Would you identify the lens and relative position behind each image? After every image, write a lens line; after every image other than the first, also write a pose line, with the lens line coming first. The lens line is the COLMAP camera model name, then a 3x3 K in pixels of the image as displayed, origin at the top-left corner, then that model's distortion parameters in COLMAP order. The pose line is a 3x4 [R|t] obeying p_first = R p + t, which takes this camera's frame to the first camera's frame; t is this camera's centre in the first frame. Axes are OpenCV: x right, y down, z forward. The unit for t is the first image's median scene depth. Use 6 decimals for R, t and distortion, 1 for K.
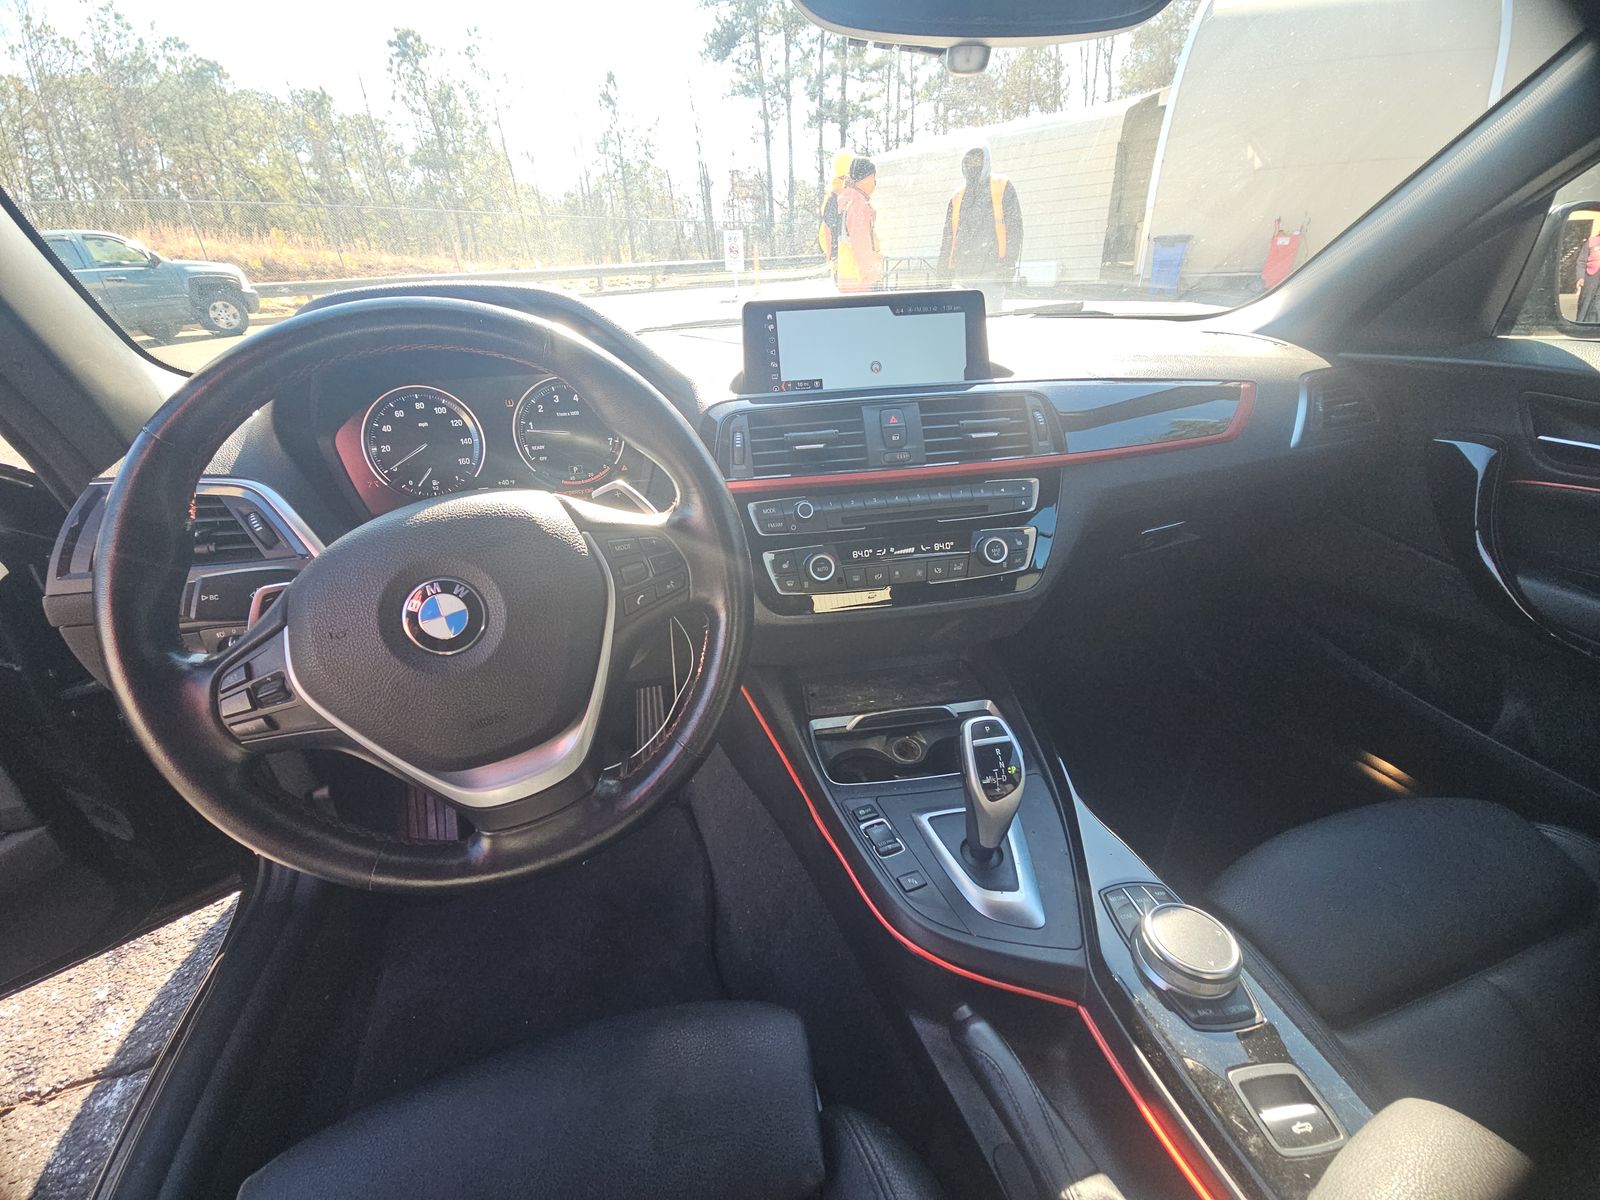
lens RADIAL K [[640.7, 0, 800.0], [0, 640.7, 600.0], [0, 0, 1]] dist [0.015893, -0.016558]
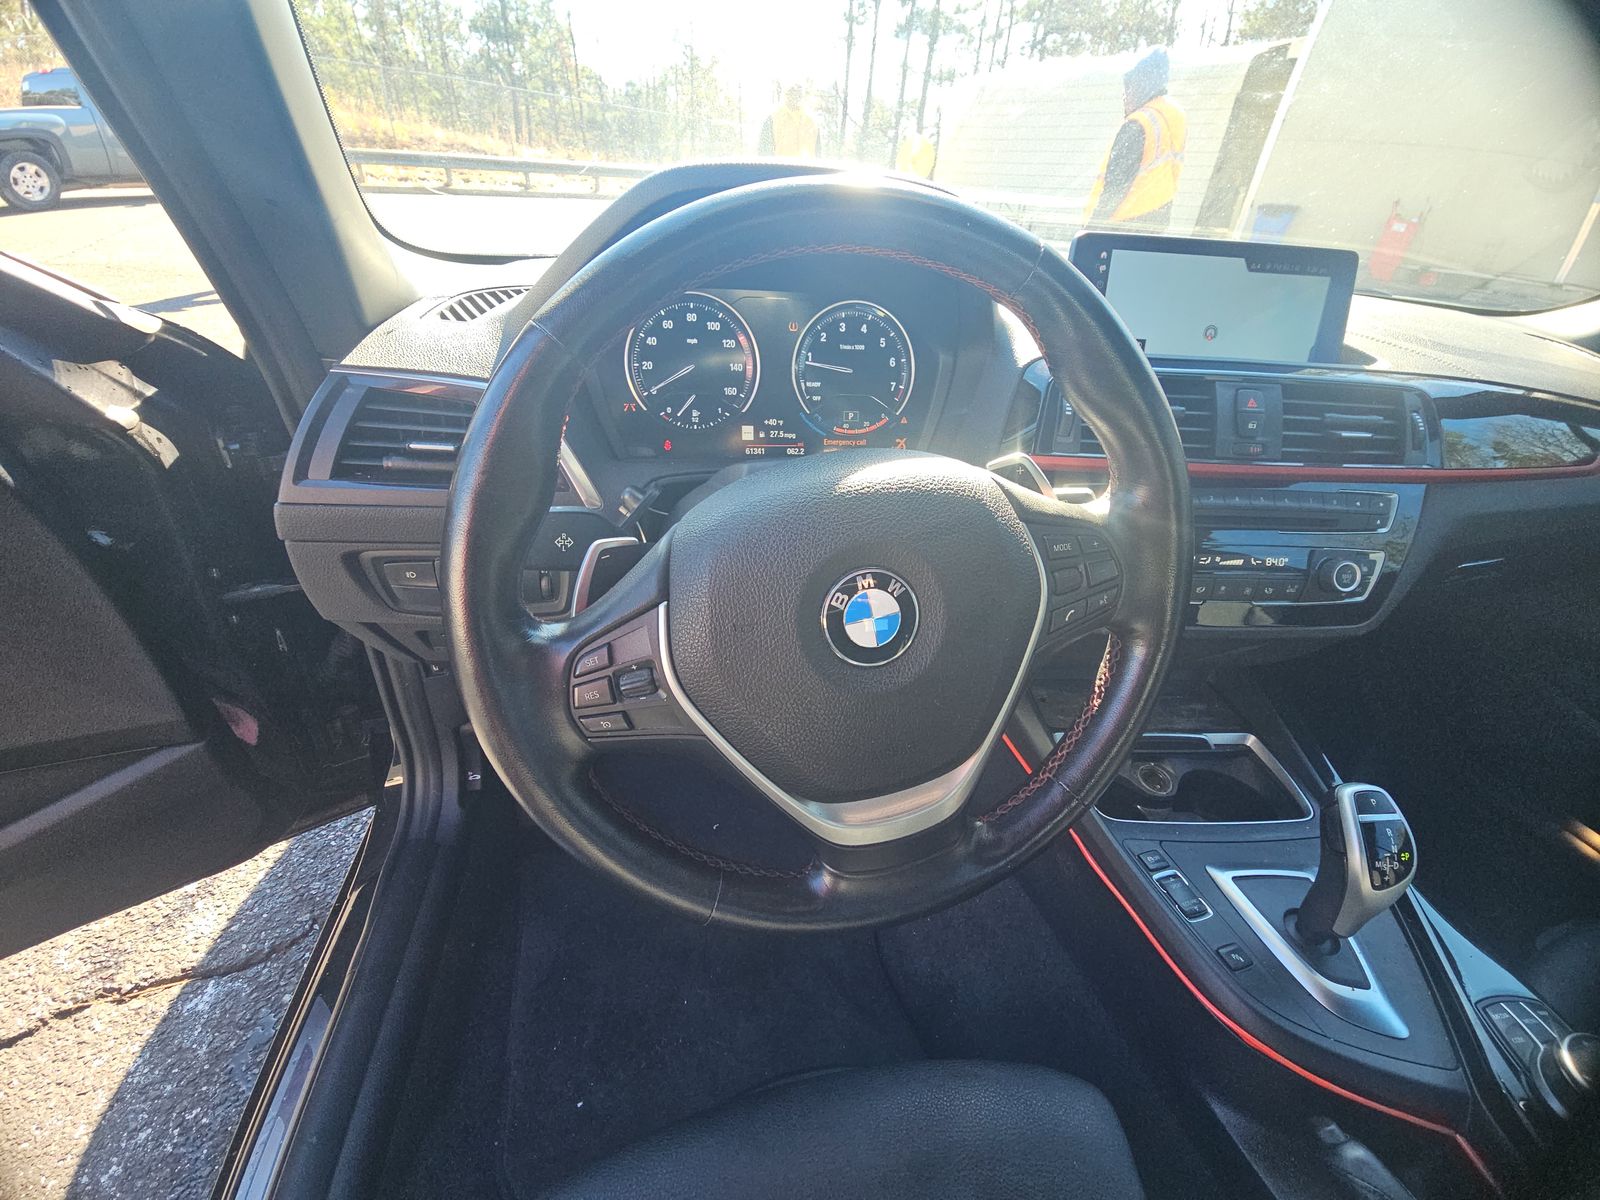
lens RADIAL K [[641.7, 0, 800.0], [0, 641.7, 600.0], [0, 0, 1]] dist [0.014398, -0.013573]
pose [[0.991691, 0.127669, -0.015785, -0.375025], [-0.125736, 0.987902, 0.090779, -0.032965], [0.027184, -0.088040, 0.995746, 0.137540]]
